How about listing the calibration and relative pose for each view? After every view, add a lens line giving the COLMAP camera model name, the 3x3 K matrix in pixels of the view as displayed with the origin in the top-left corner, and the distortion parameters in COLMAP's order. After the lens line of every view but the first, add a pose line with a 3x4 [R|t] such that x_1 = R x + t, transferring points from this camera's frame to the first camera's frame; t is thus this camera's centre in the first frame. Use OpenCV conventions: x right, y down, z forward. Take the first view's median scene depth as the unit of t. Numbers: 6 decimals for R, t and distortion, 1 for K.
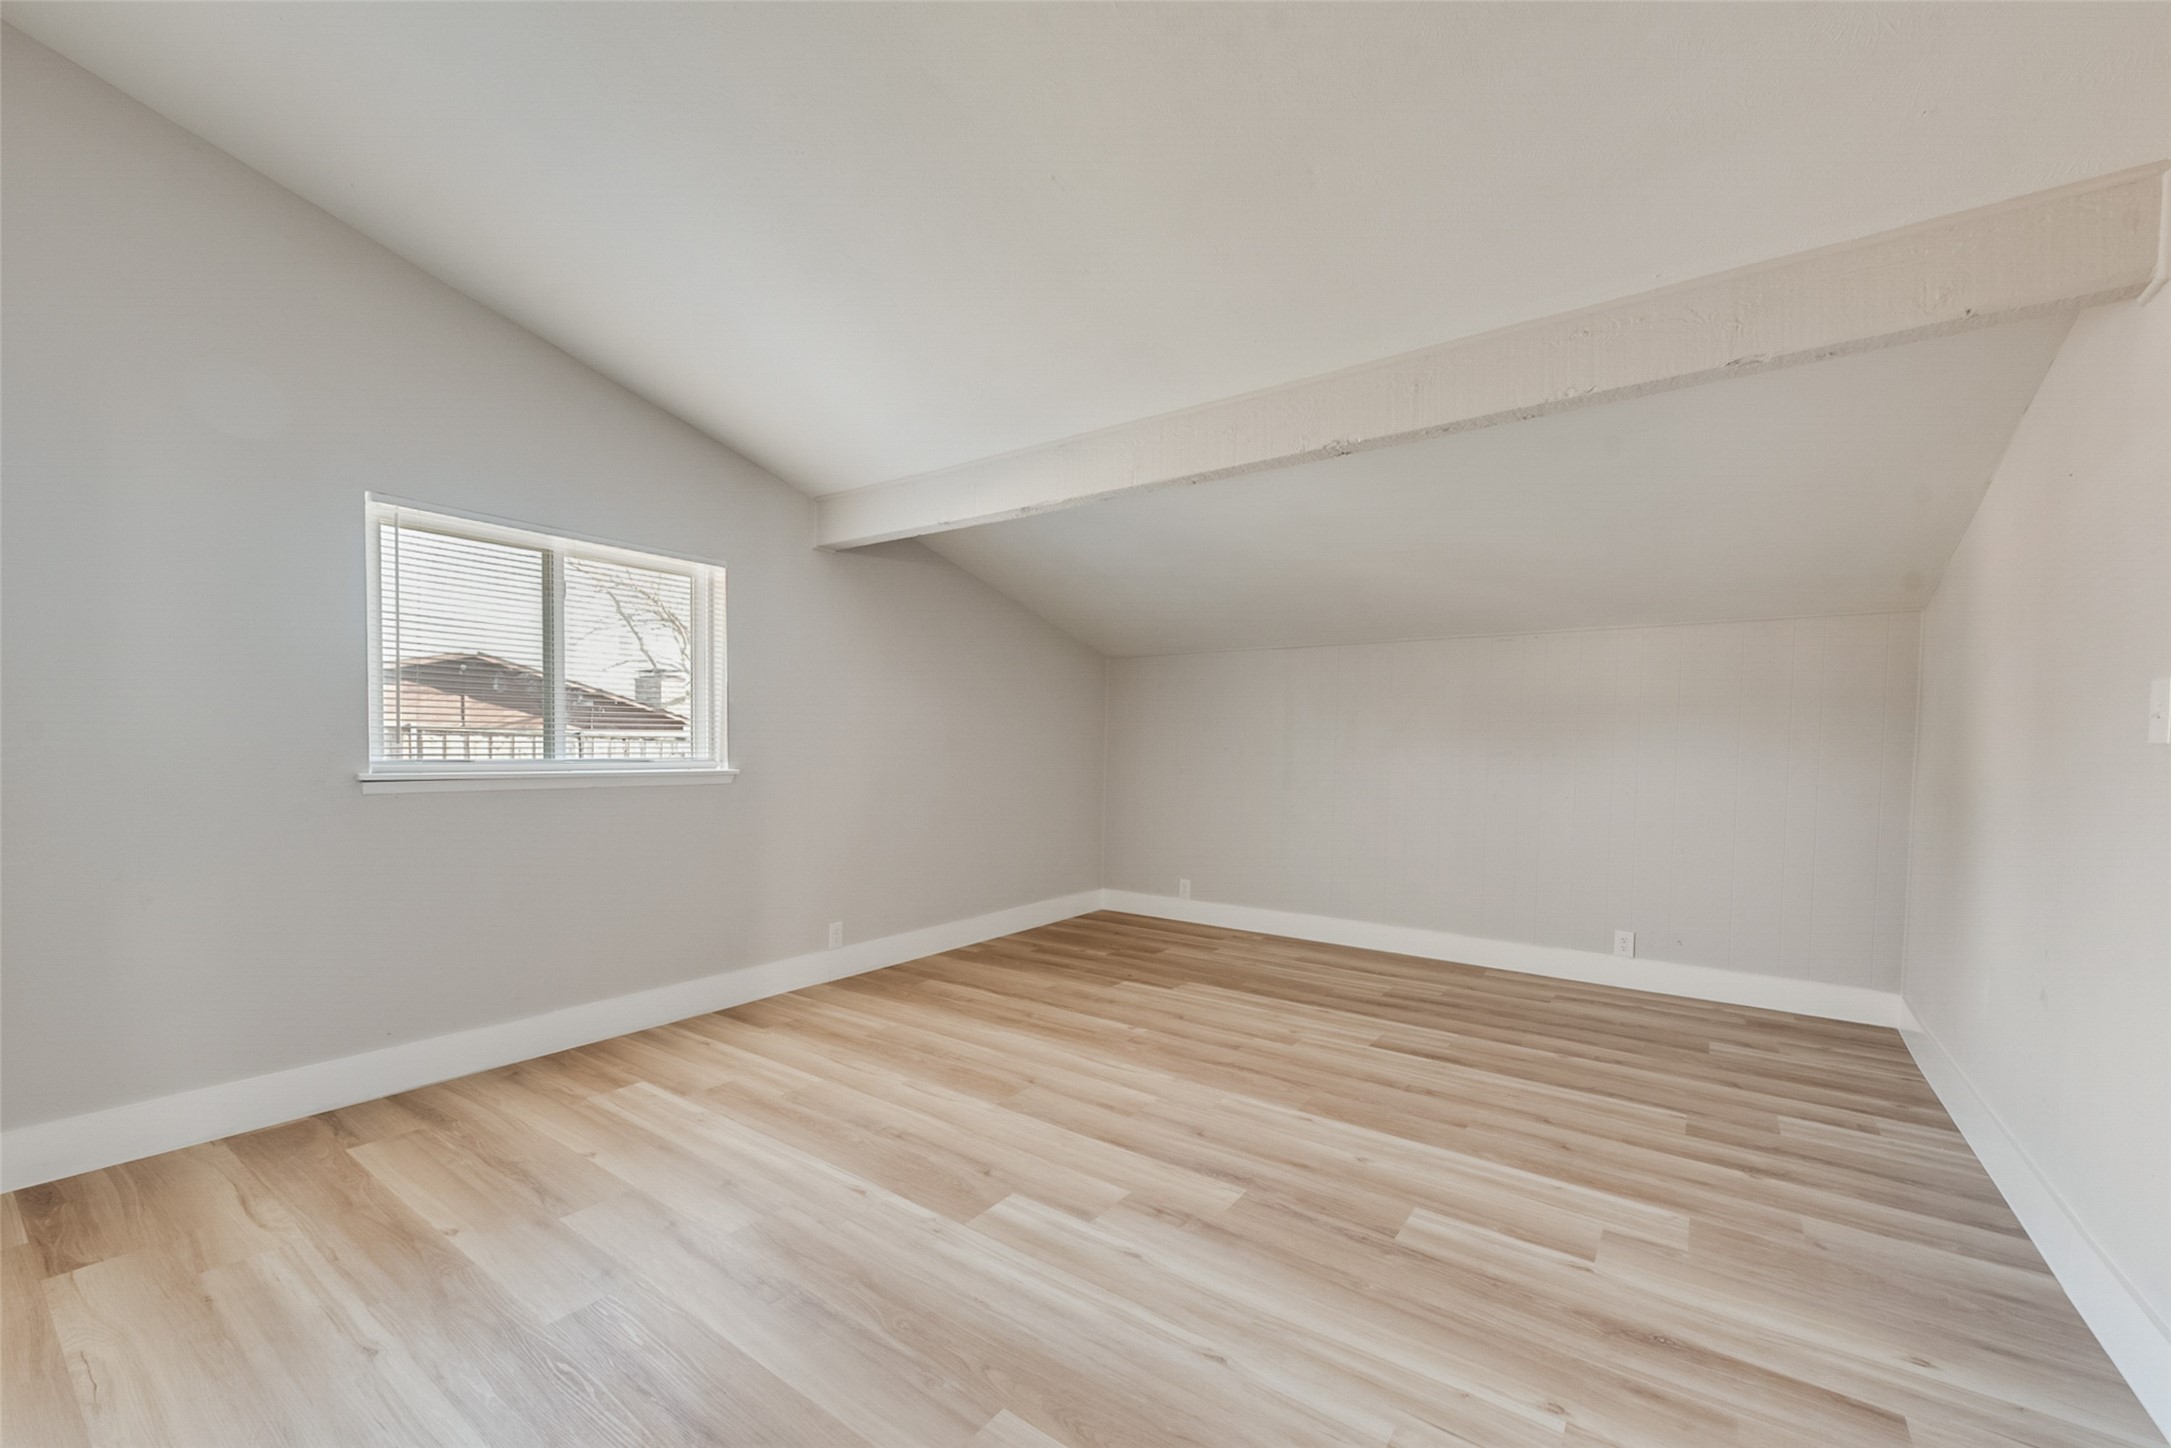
lens RADIAL K [[846.4, 0, 1075.4], [0, 846.4, 725.8], [0, 0, 1]] dist [0.016360, -0.005474]
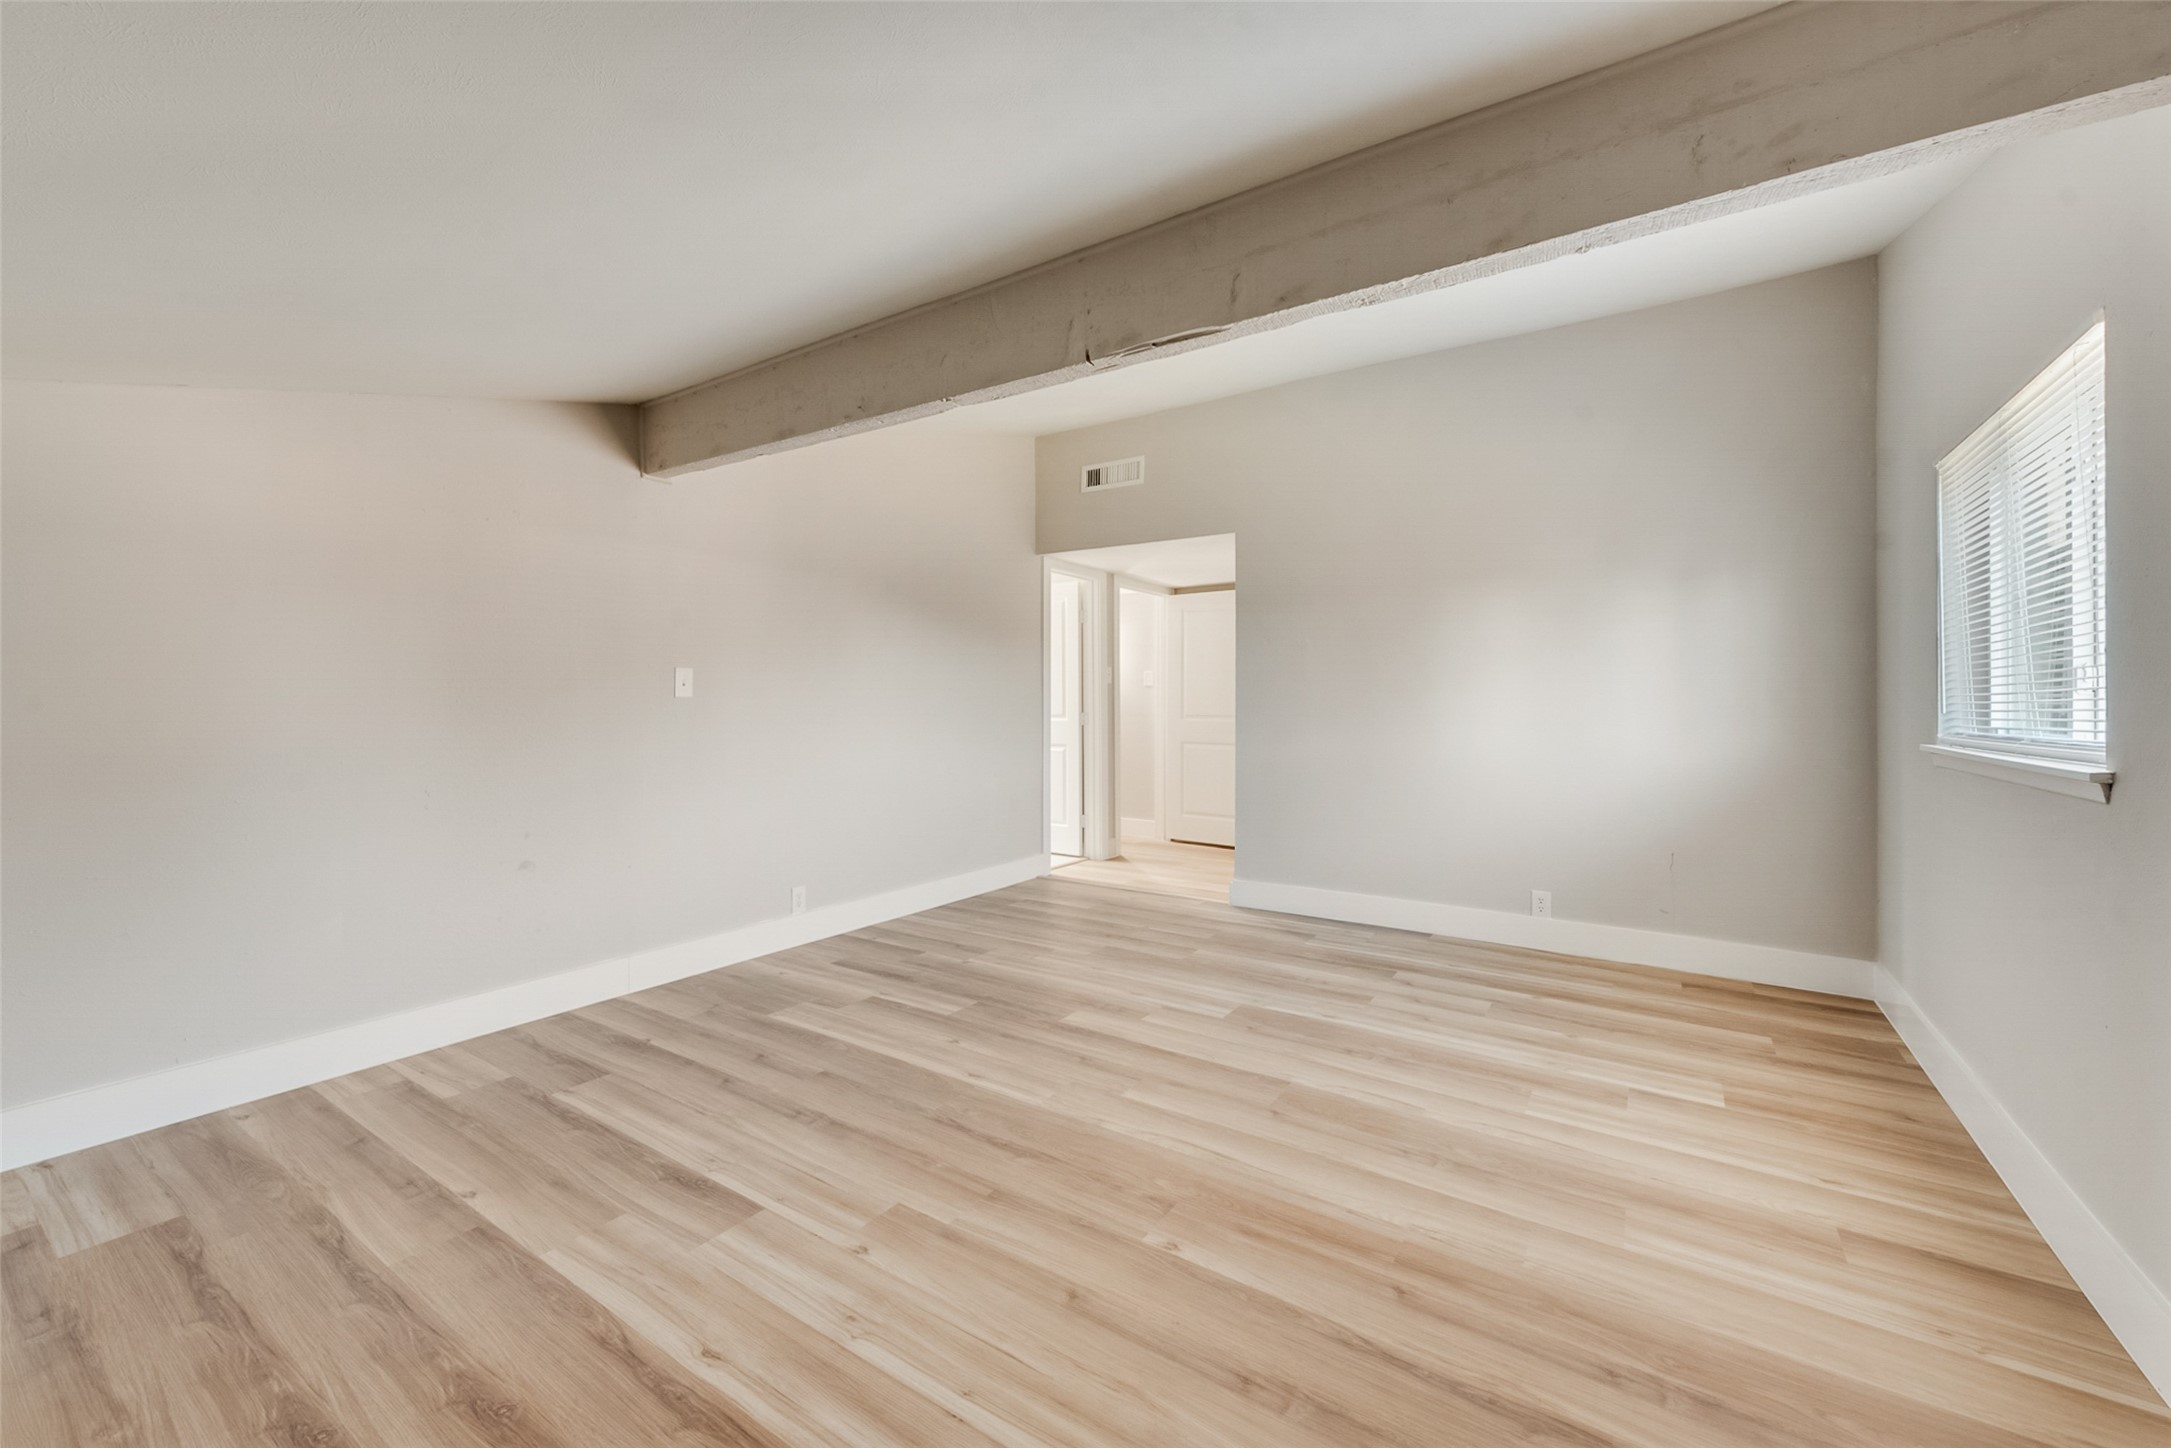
lens RADIAL K [[846.4, 0, 1075.4], [0, 846.4, 725.8], [0, 0, 1]] dist [0.016360, -0.005474]
pose [[-0.999017, -0.015127, -0.041660, 0.188695], [-0.015112, 0.999886, -0.000682, 0.047701], [0.041665, -0.000052, -0.999132, 1.883586]]
